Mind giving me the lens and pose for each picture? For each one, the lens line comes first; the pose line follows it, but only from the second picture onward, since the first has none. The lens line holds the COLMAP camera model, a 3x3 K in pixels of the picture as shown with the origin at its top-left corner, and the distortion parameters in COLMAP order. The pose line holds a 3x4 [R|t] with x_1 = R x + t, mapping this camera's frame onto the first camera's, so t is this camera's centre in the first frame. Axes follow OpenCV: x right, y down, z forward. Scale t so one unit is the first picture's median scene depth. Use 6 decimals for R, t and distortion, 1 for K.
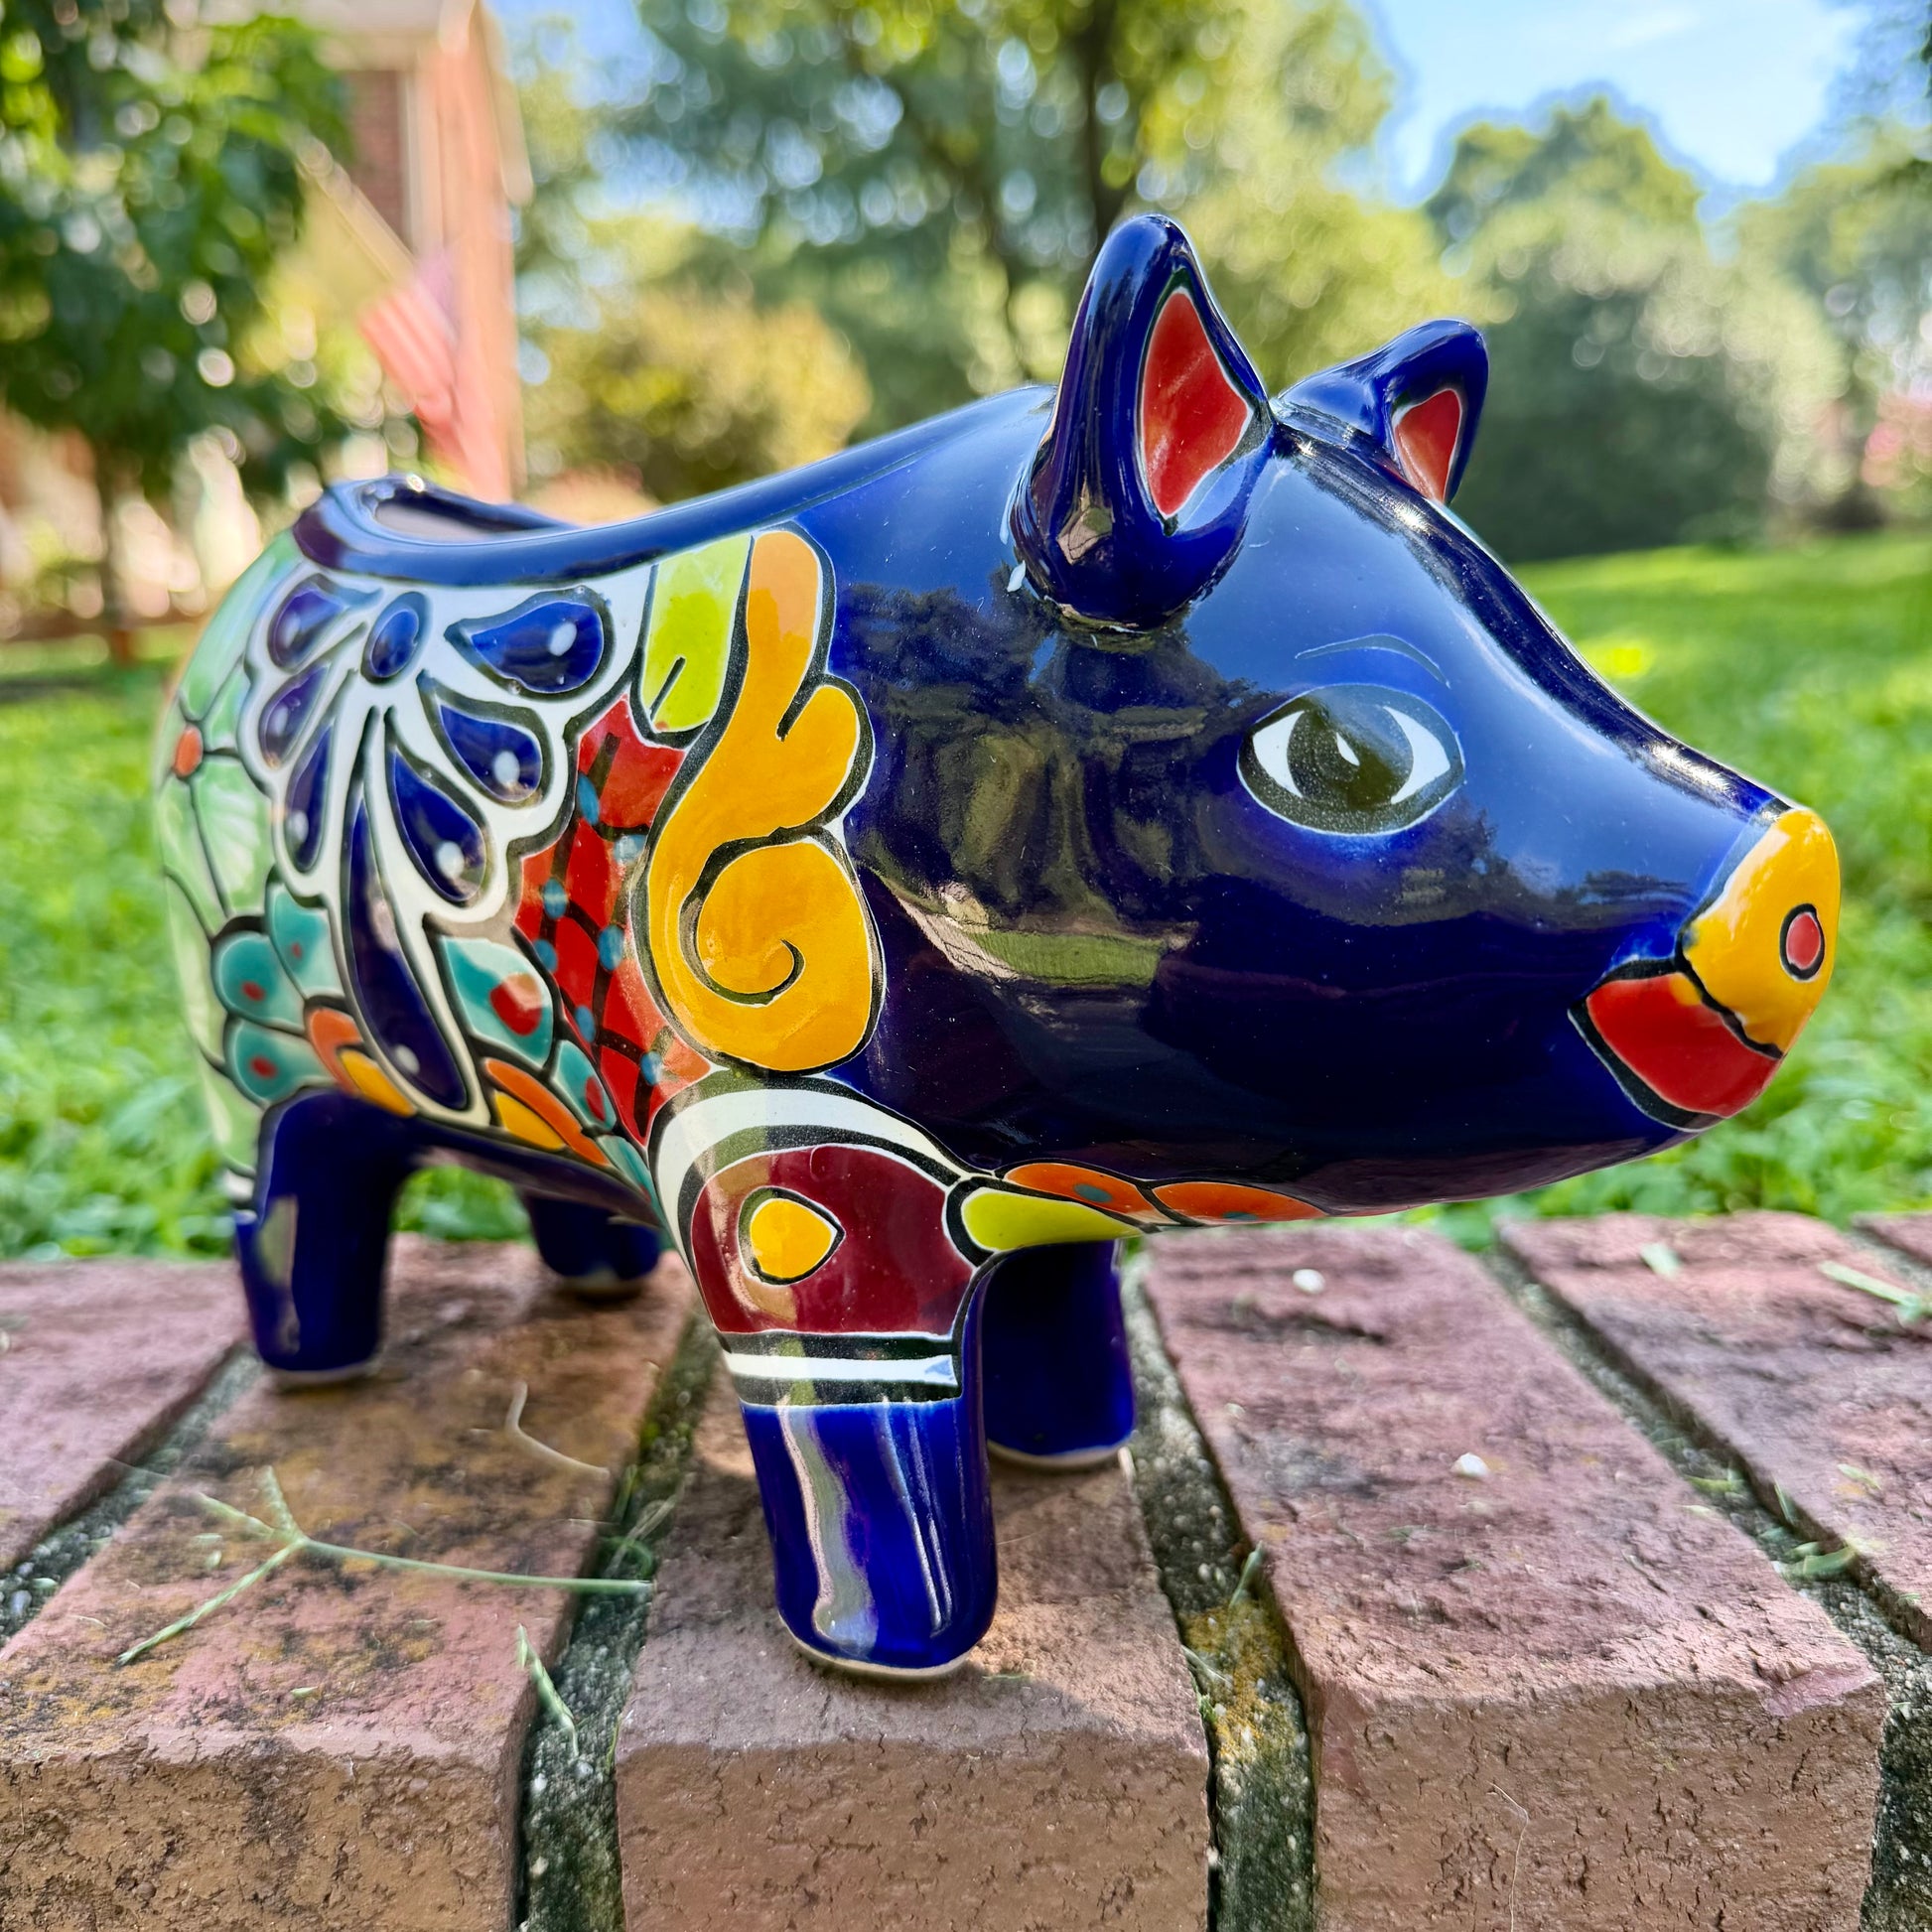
lens RADIAL K [[2000.2, 0, 966.0], [0, 2000.2, 966.0], [0, 0, 1]] dist [-0.071566, 0.040741]
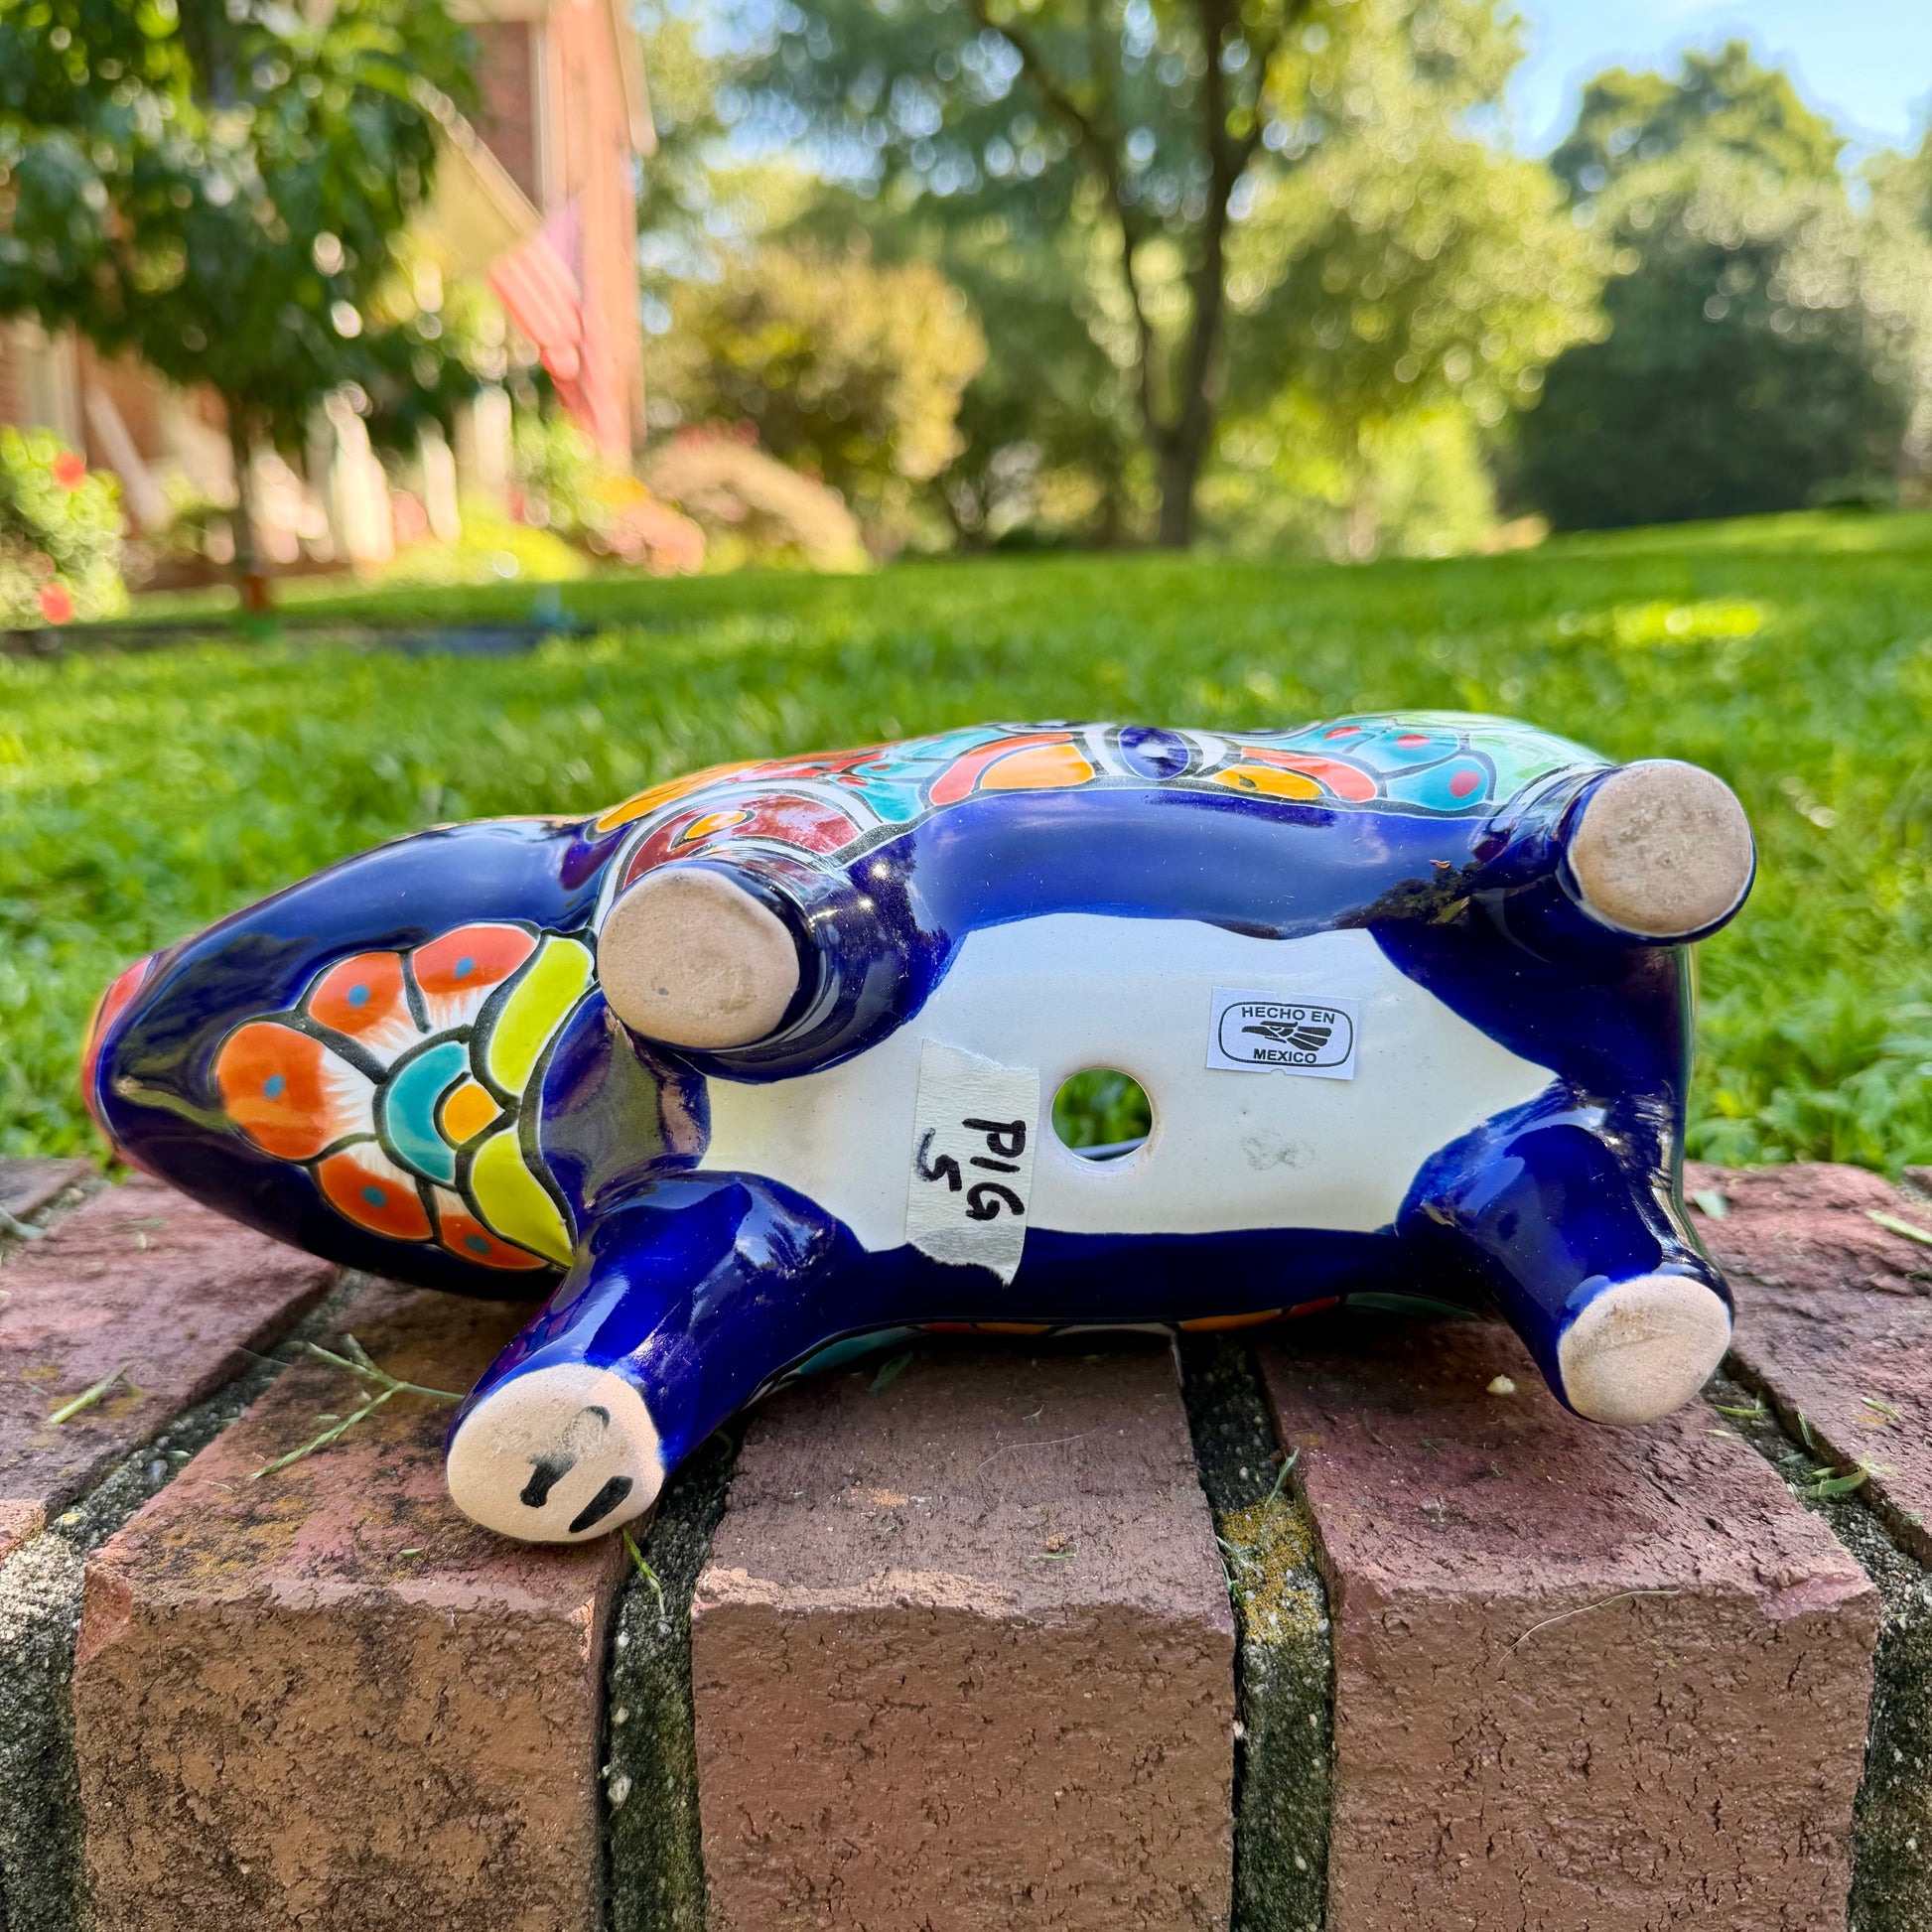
lens RADIAL K [[1967.7, 0, 966.0], [0, 1967.7, 966.0], [0, 0, 1]] dist [0.012100, -0.119092]
pose [[0.998358, 0.018247, -0.054301, 0.025882], [-0.016959, 0.999566, 0.024092, 0.009830], [0.054717, -0.023132, 0.998234, -0.069690]]
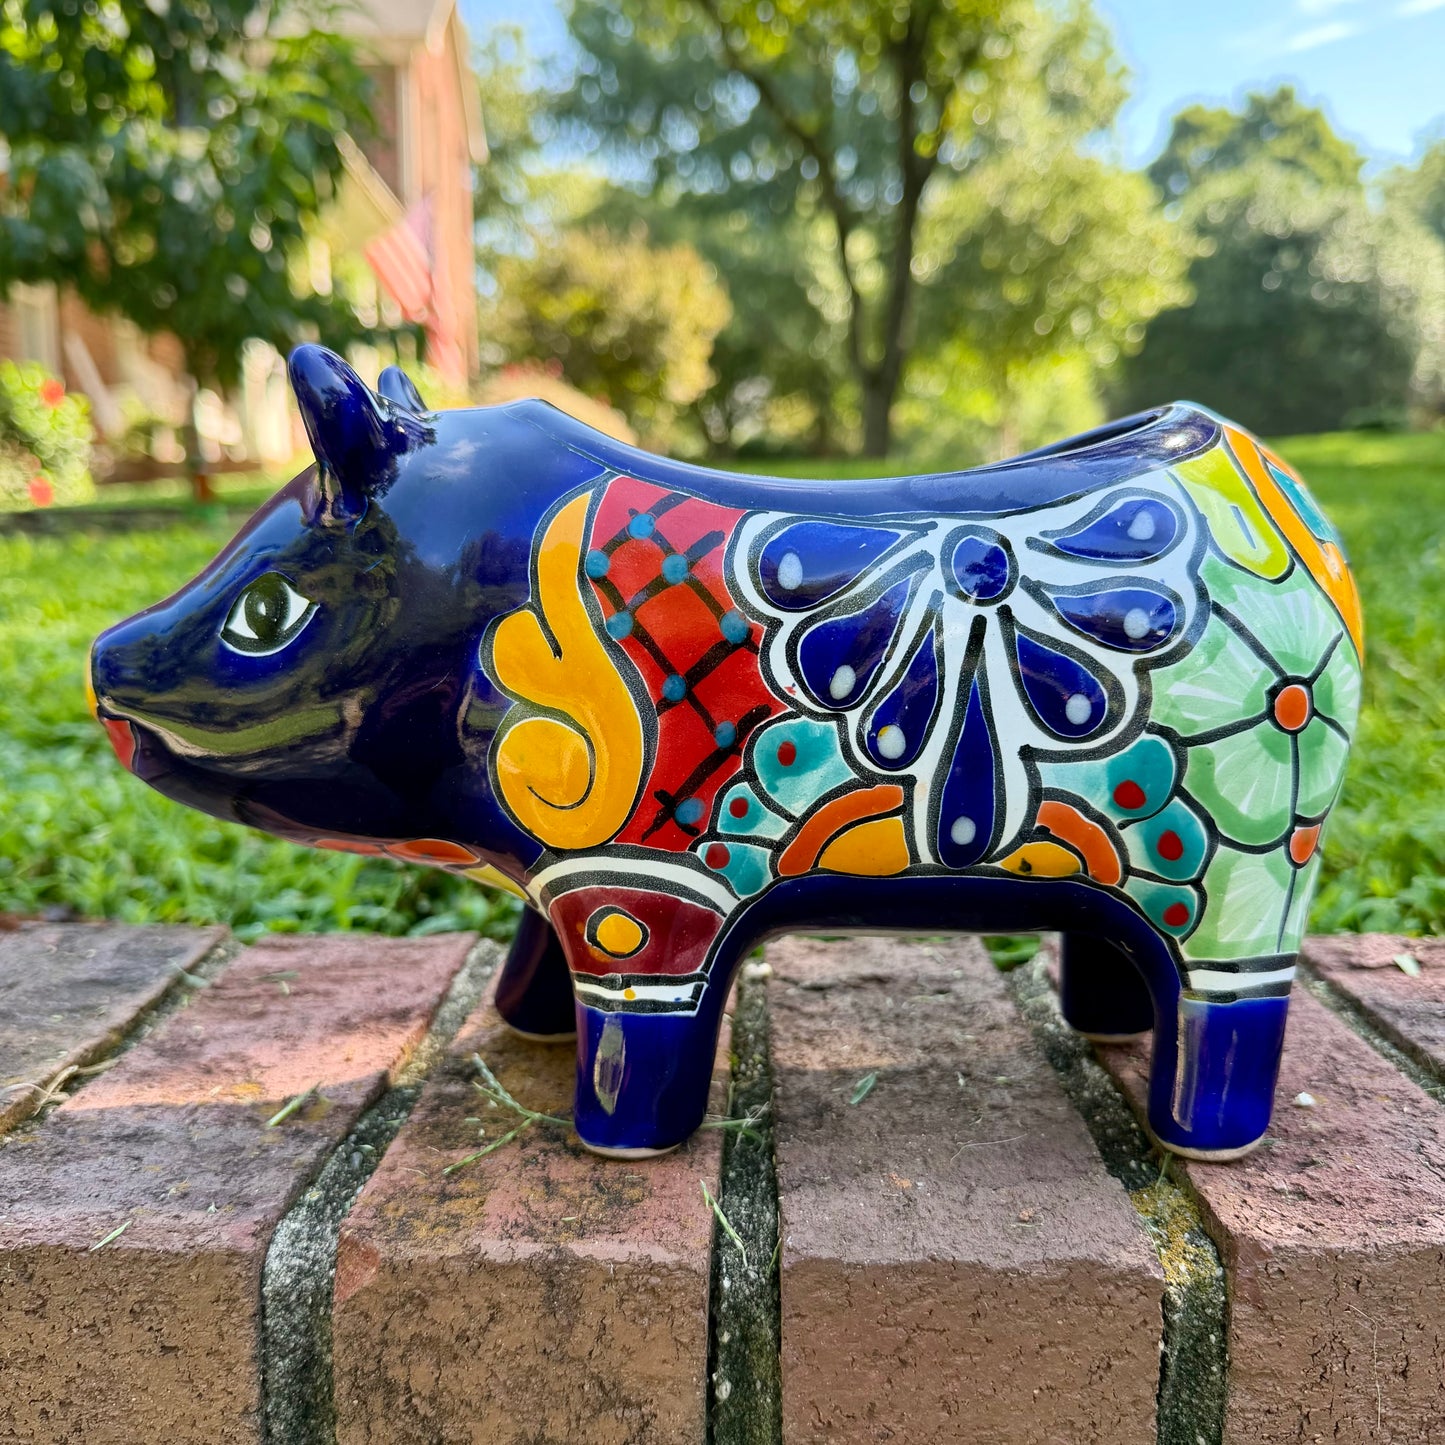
lens RADIAL K [[1465.5, 0, 722.5], [0, 1465.5, 722.5], [0, 0, 1]] dist [0.047333, -0.207170]
pose [[0.998611, 0.022301, -0.047742, -0.167354], [-0.022551, 0.999735, -0.004702, -0.020851], [0.047624, 0.005772, 0.998849, -0.152941]]
